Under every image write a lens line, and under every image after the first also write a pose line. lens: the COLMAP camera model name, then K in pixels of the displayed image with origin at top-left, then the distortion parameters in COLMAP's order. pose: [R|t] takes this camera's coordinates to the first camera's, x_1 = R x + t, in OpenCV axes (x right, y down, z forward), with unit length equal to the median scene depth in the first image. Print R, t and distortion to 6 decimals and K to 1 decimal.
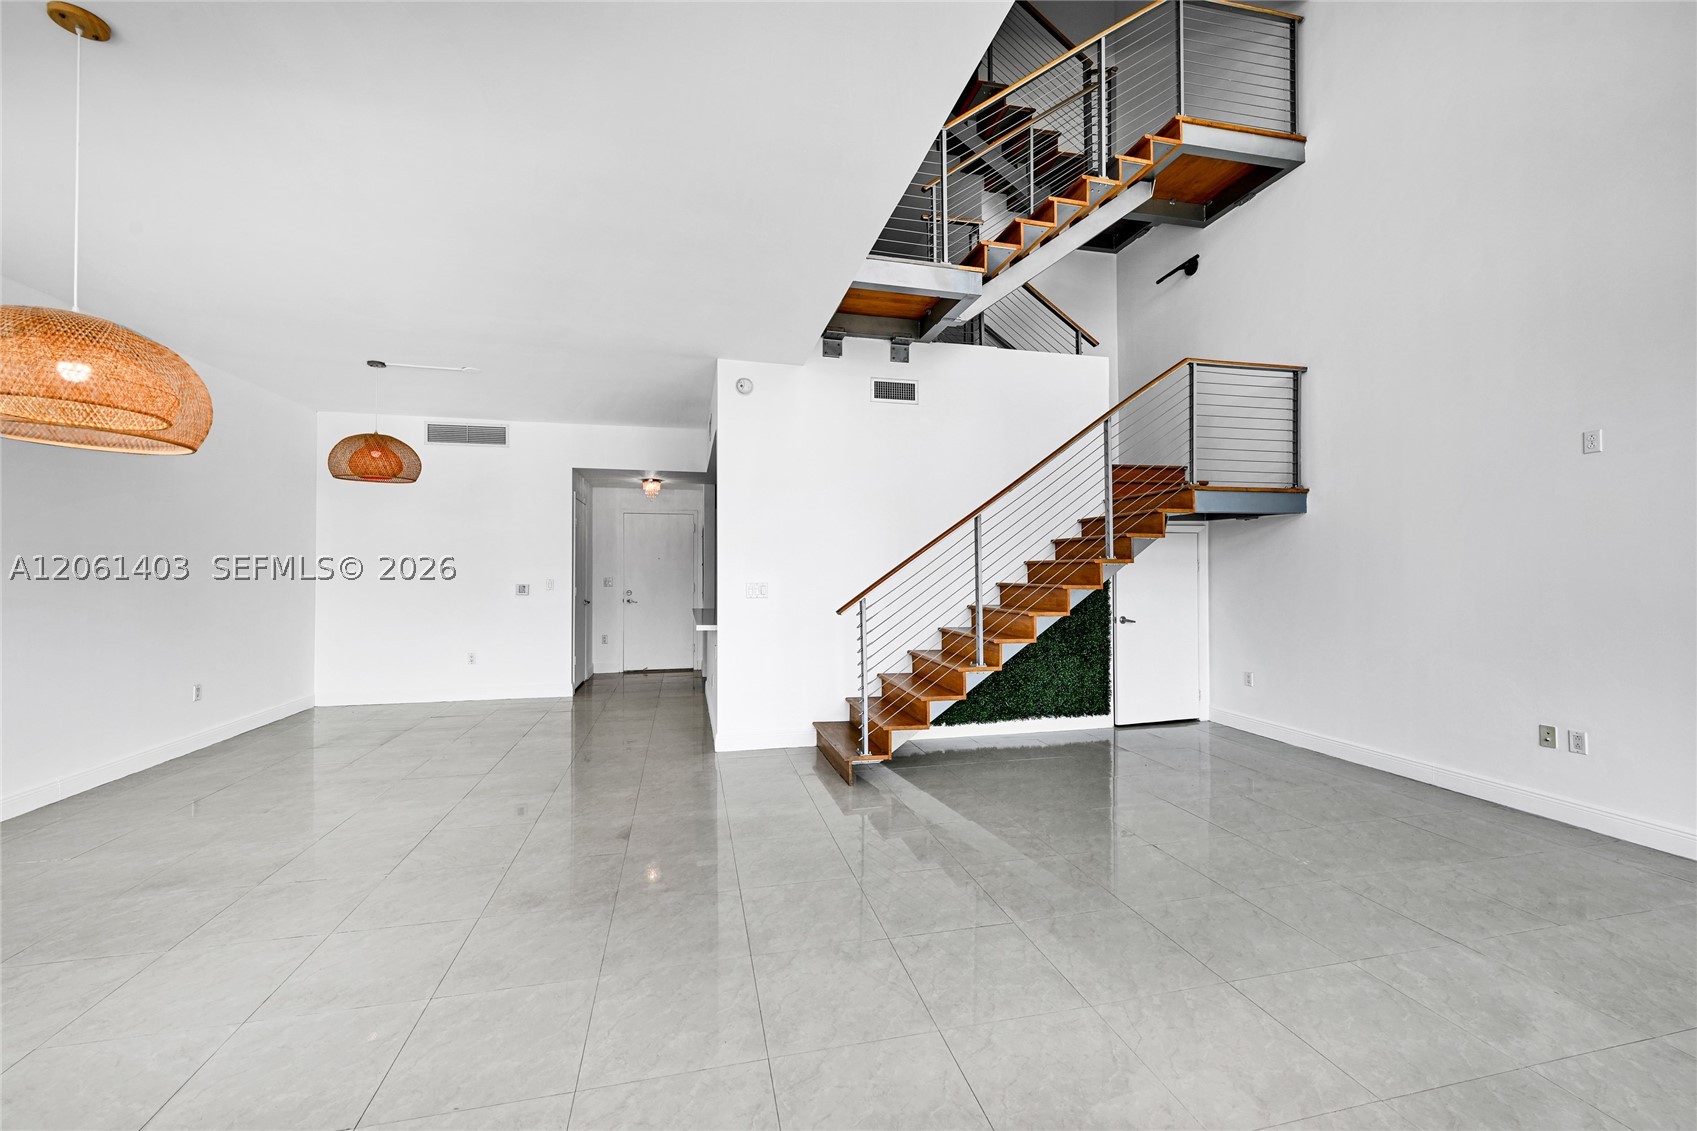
lens RADIAL K [[670.5, 0, 839.2], [0, 670.5, 560.5], [0, 0, 1]] dist [-0.000571, 0.001108]
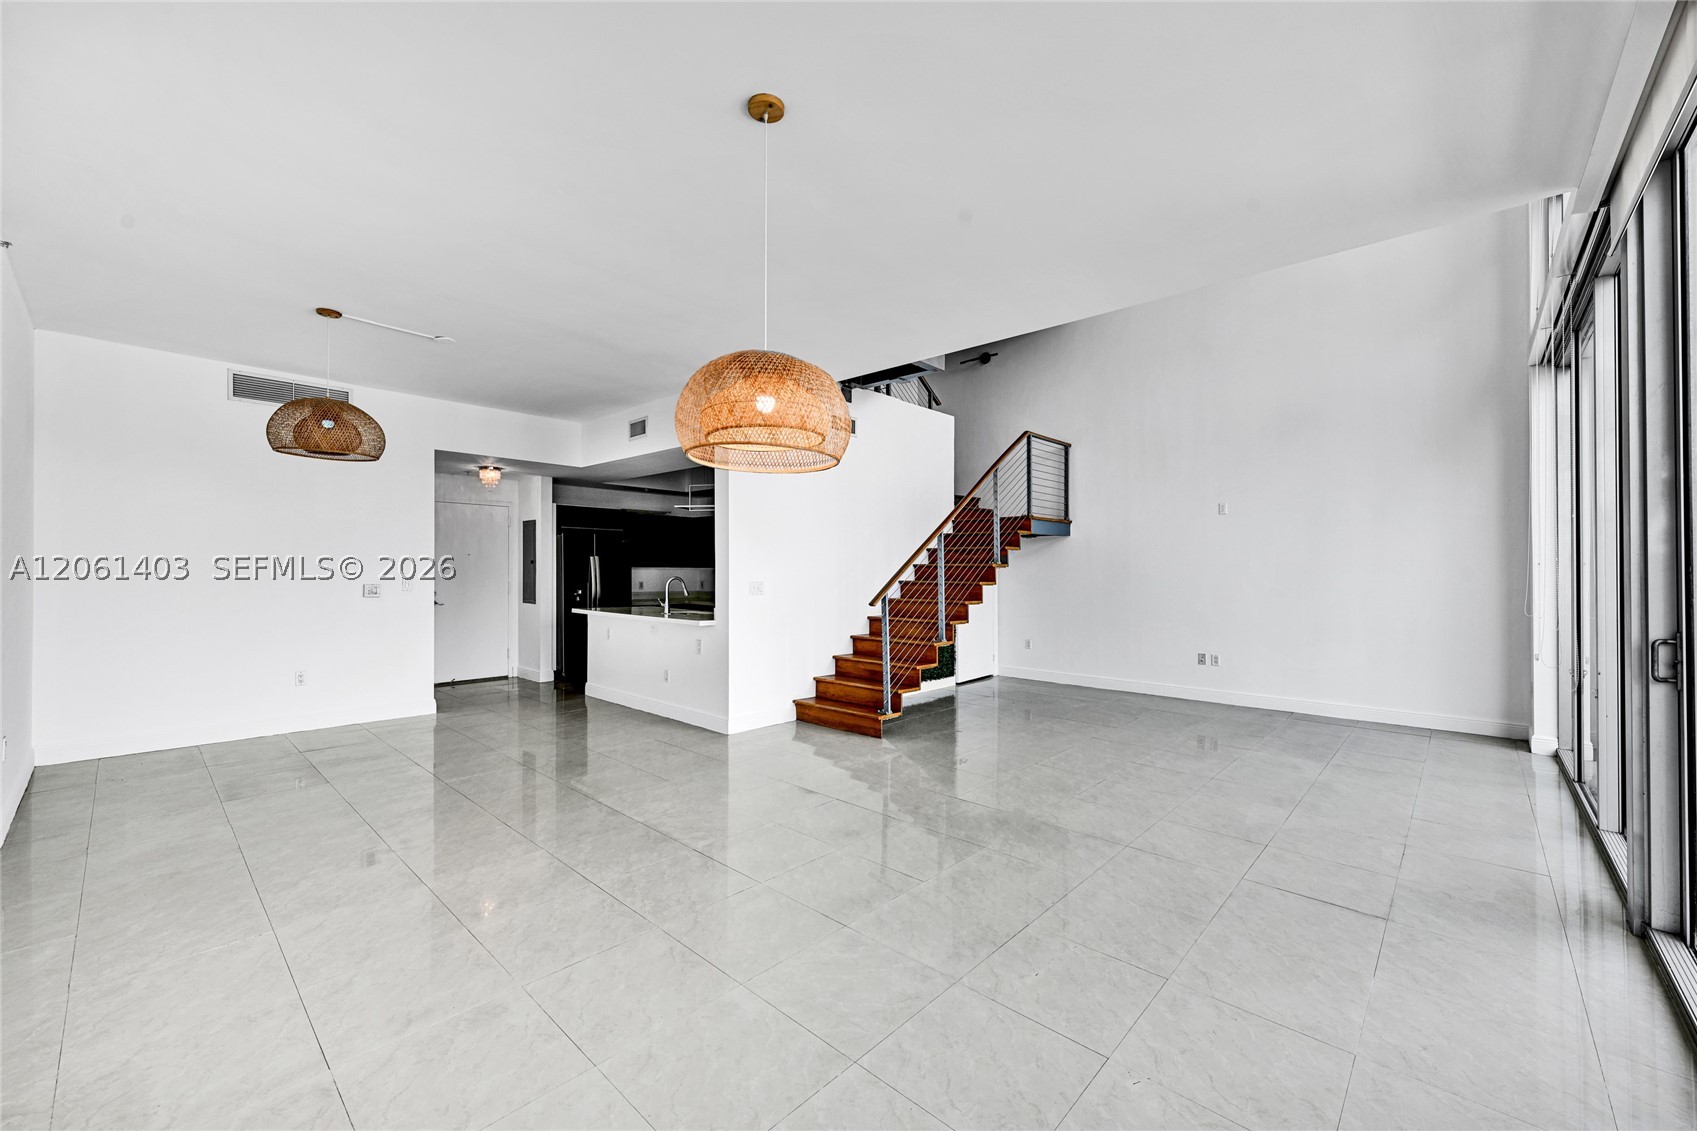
lens RADIAL K [[670.5, 0, 839.6], [0, 670.5, 560.3], [0, 0, 1]] dist [-0.000571, 0.001108]
pose [[0.831824, 0.013203, 0.554883, -0.536038], [-0.015067, 0.999886, -0.001205, -0.002237], [-0.554835, -0.007358, 0.831928, -0.014842]]
